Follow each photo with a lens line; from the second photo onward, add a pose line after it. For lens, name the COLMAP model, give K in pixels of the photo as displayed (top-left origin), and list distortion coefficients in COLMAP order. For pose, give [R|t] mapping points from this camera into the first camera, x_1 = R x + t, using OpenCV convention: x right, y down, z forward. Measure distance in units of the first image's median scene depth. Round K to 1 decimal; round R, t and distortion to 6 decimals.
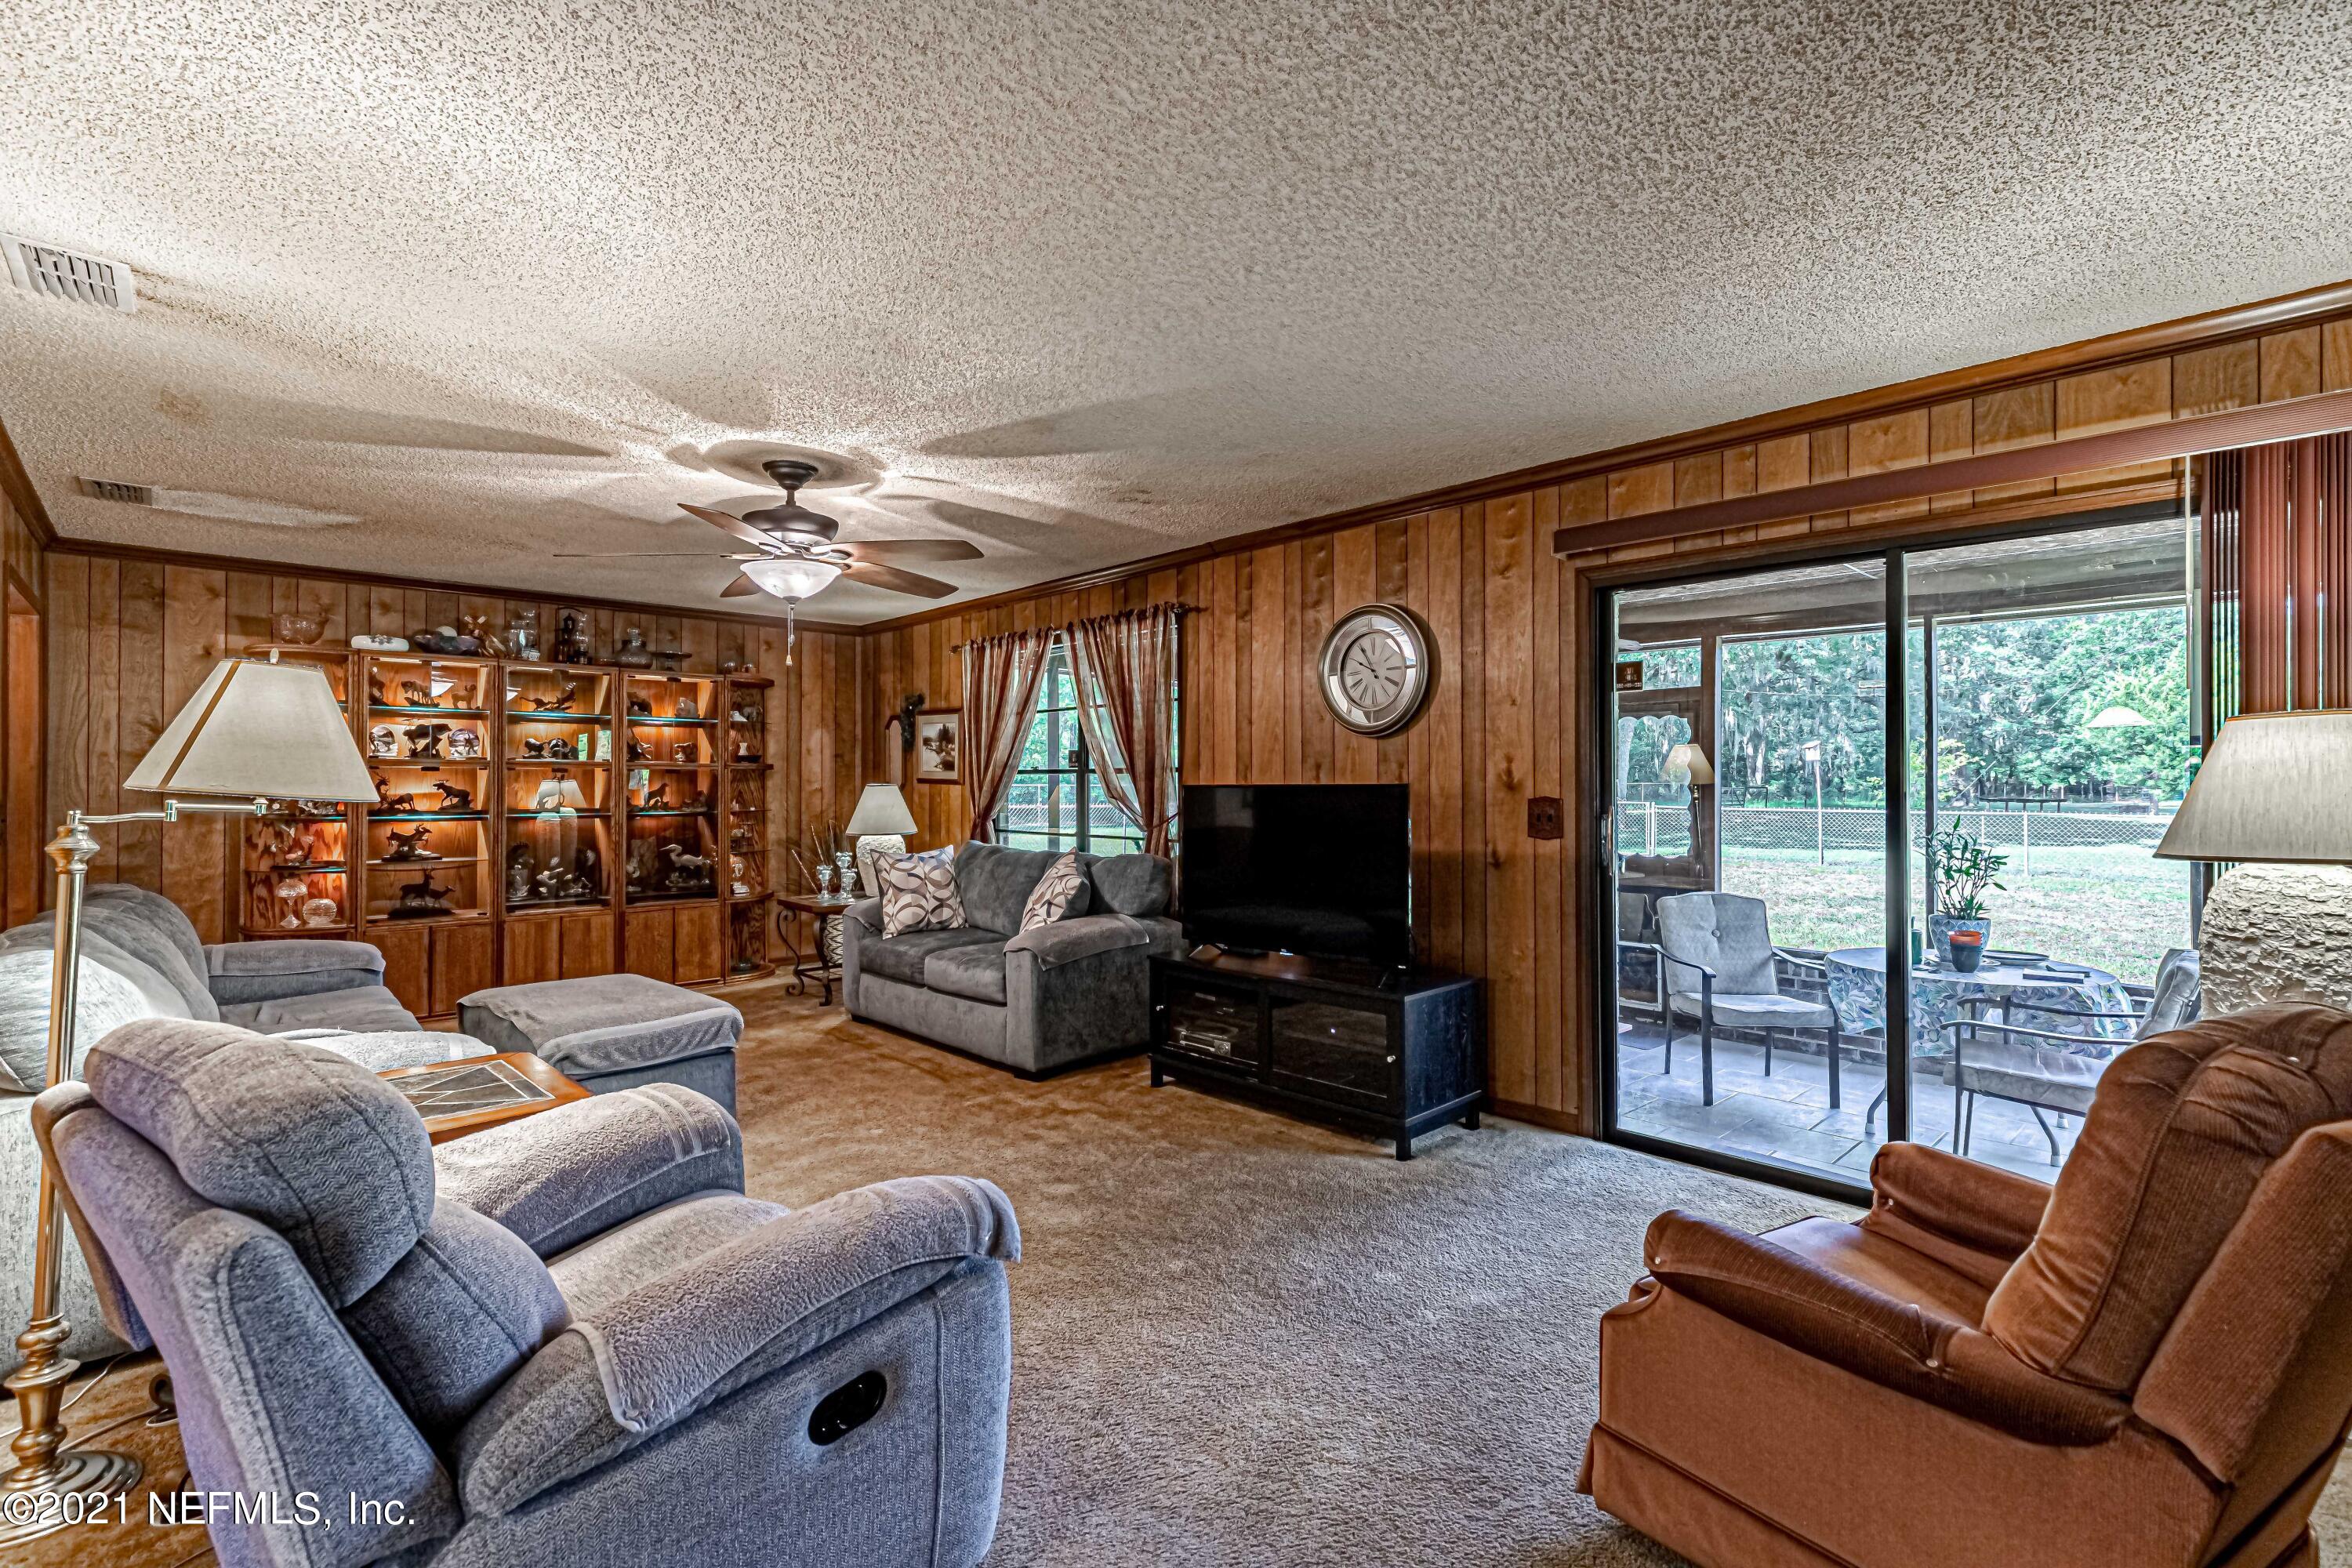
lens RADIAL K [[1065.2, 0, 1178.1], [0, 1065.2, 784.2], [0, 0, 1]] dist [0.006181, -0.000310]
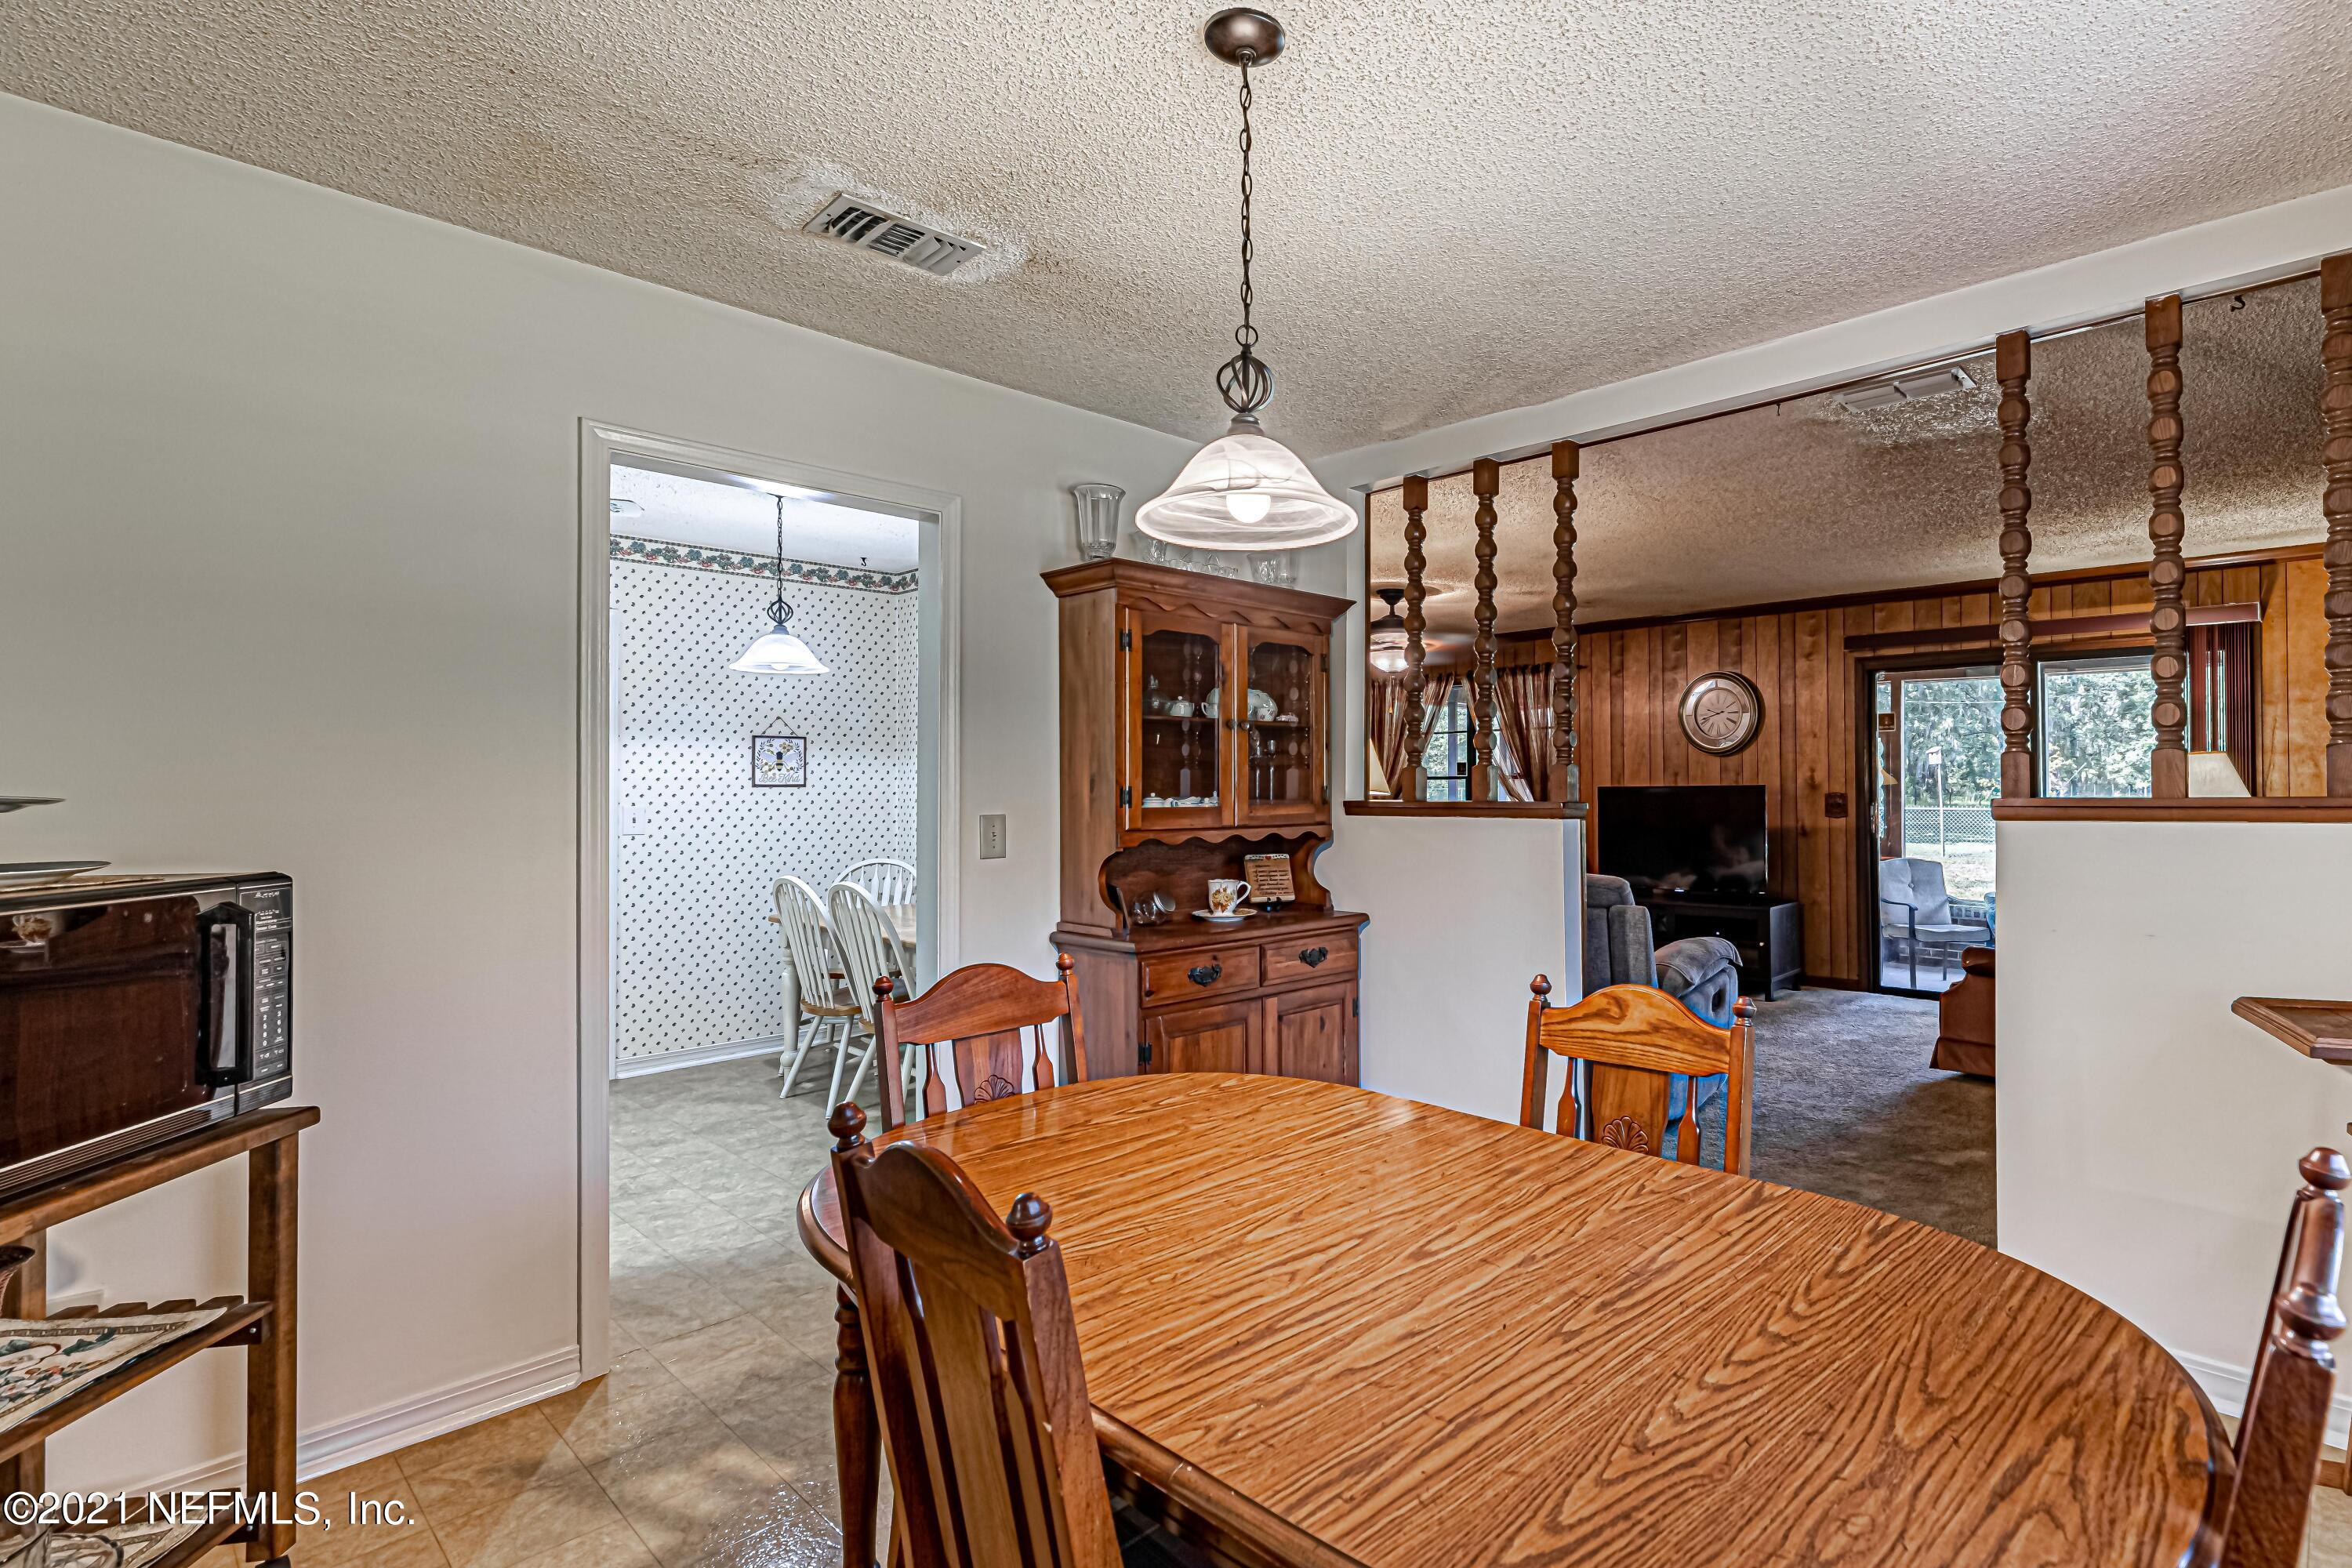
lens RADIAL K [[1483.4, 0, 1177.5], [0, 1483.4, 779.7], [0, 0, 1]] dist [0.003726, -0.003384]
pose [[0.994655, -0.005051, 0.103135, -0.879201], [0.005760, 0.999962, -0.006577, 0.001027], [-0.103098, 0.007136, 0.994646, -1.154233]]
